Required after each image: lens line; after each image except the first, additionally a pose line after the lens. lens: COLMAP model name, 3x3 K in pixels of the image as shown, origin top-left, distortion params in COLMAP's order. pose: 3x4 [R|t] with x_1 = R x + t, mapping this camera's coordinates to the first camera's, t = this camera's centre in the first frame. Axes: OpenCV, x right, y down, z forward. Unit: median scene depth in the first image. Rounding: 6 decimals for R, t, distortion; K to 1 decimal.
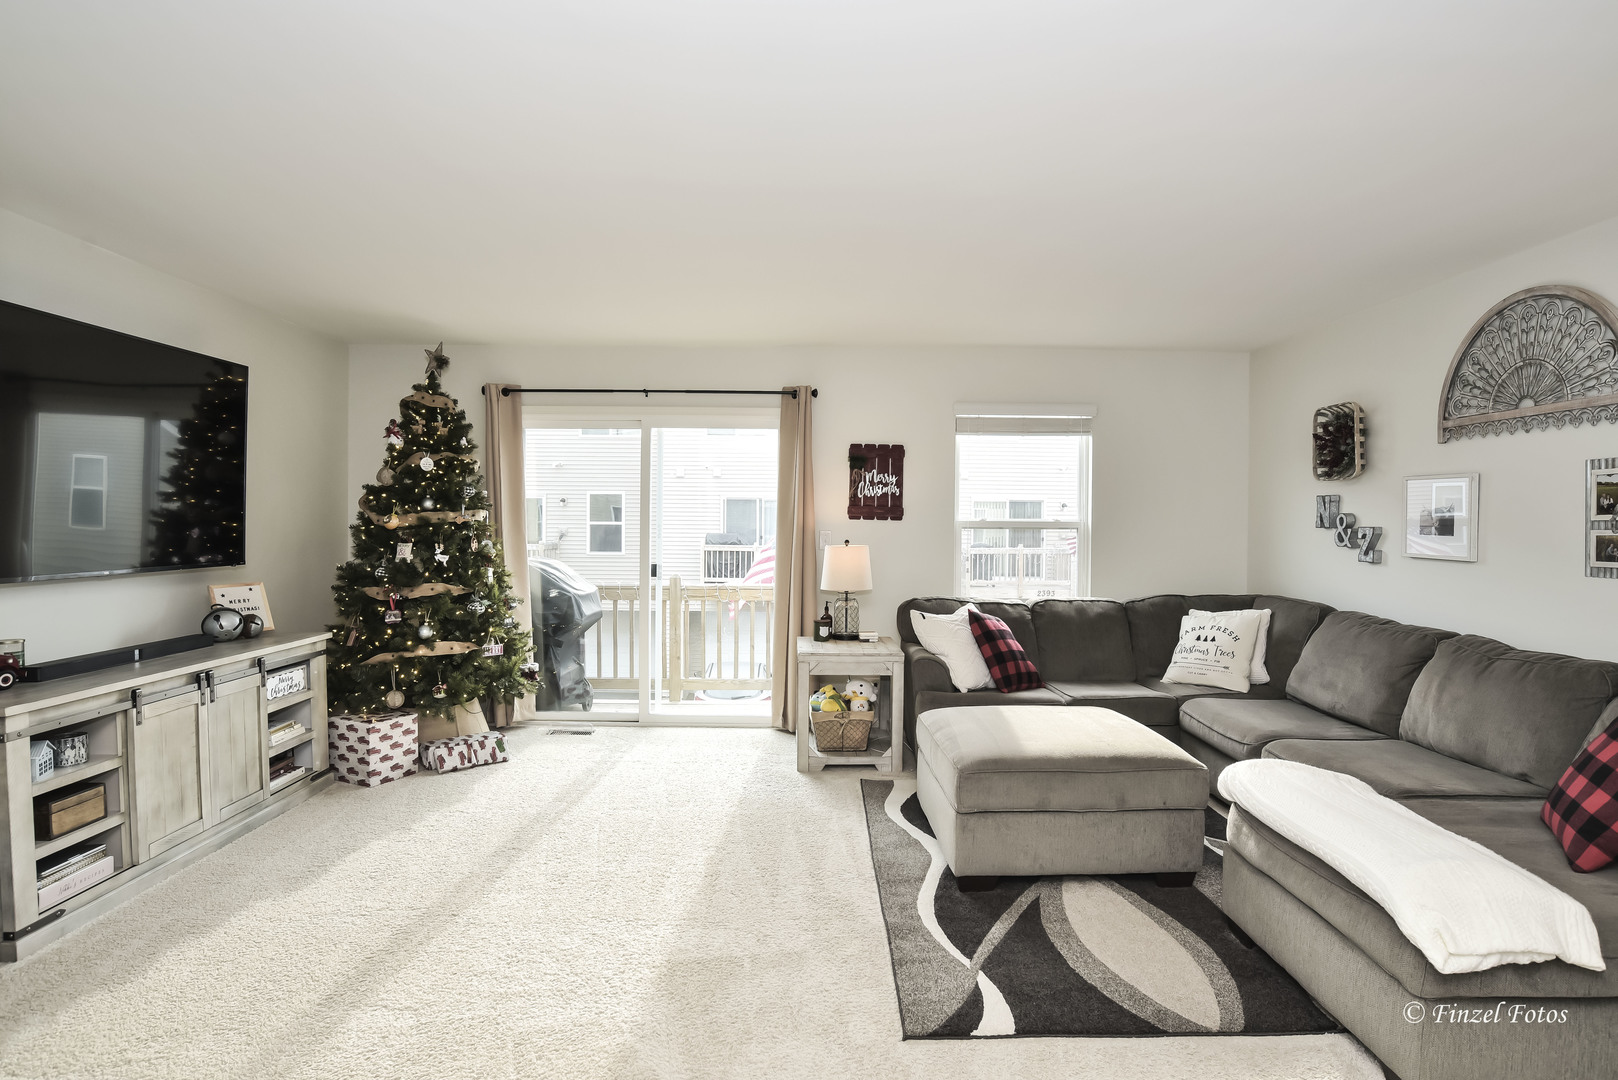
lens RADIAL K [[881.5, 0, 818.0], [0, 881.5, 537.8], [0, 0, 1]] dist [-0.046443, 0.001818]
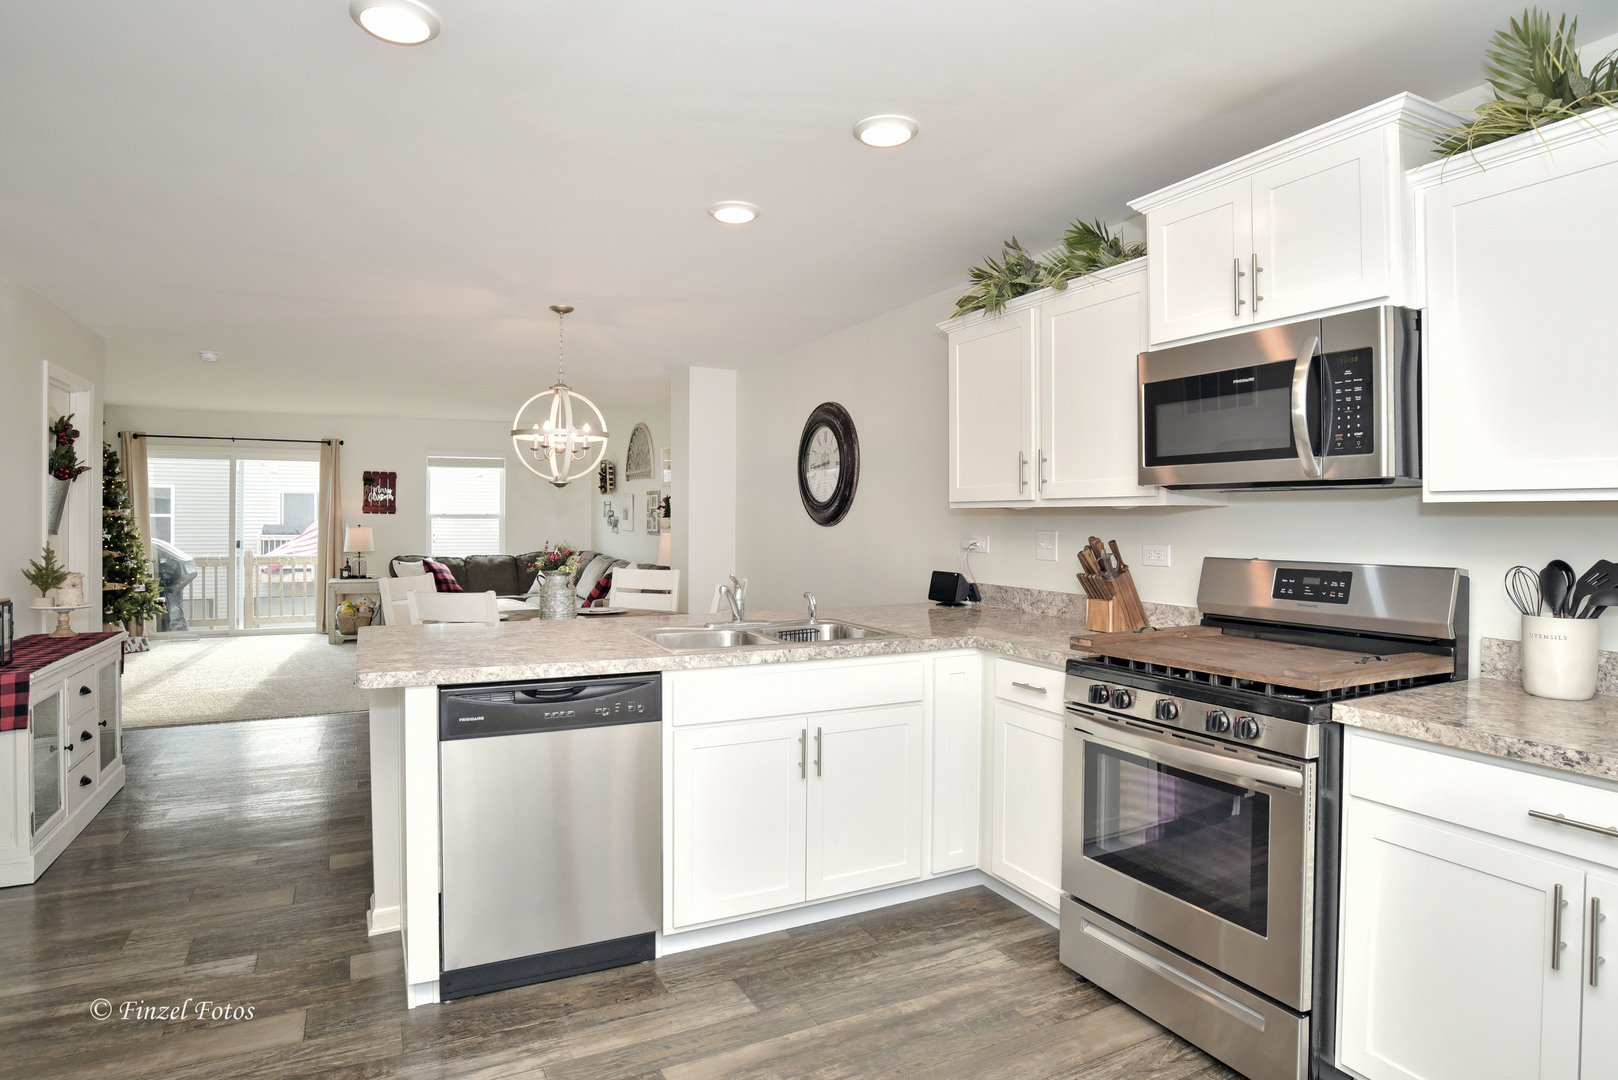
lens RADIAL K [[881.5, 0, 804.2], [0, 881.5, 519.3], [0, 0, 1]] dist [-0.046443, 0.001818]
pose [[0.907069, -0.005282, 0.420949, 0.102557], [0.009640, 0.999920, -0.008226, 0.014200], [-0.420872, 0.011520, 0.907047, -0.977766]]
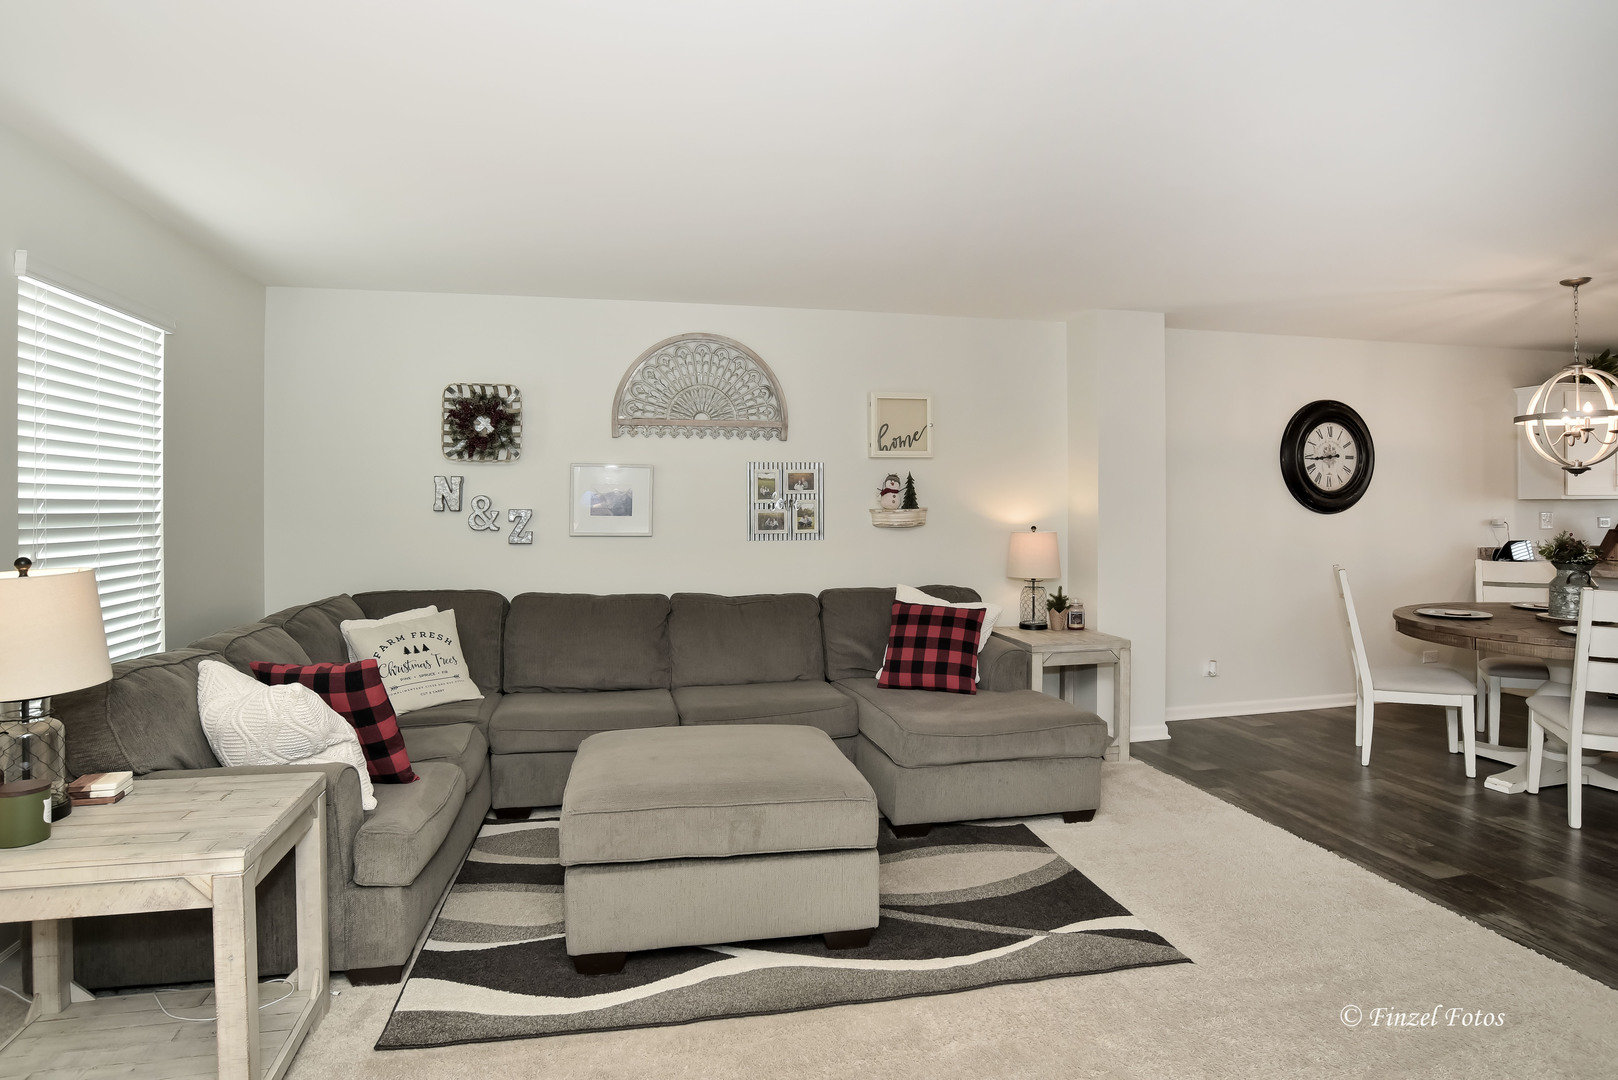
lens RADIAL K [[881.5, 0, 823.6], [0, 881.5, 527.2], [0, 0, 1]] dist [-0.046443, 0.001818]
pose [[-0.224672, -0.013177, 0.974345, -1.178817], [0.022540, 0.999571, 0.018715, -0.007960], [-0.974174, 0.026167, -0.224279, 2.309279]]
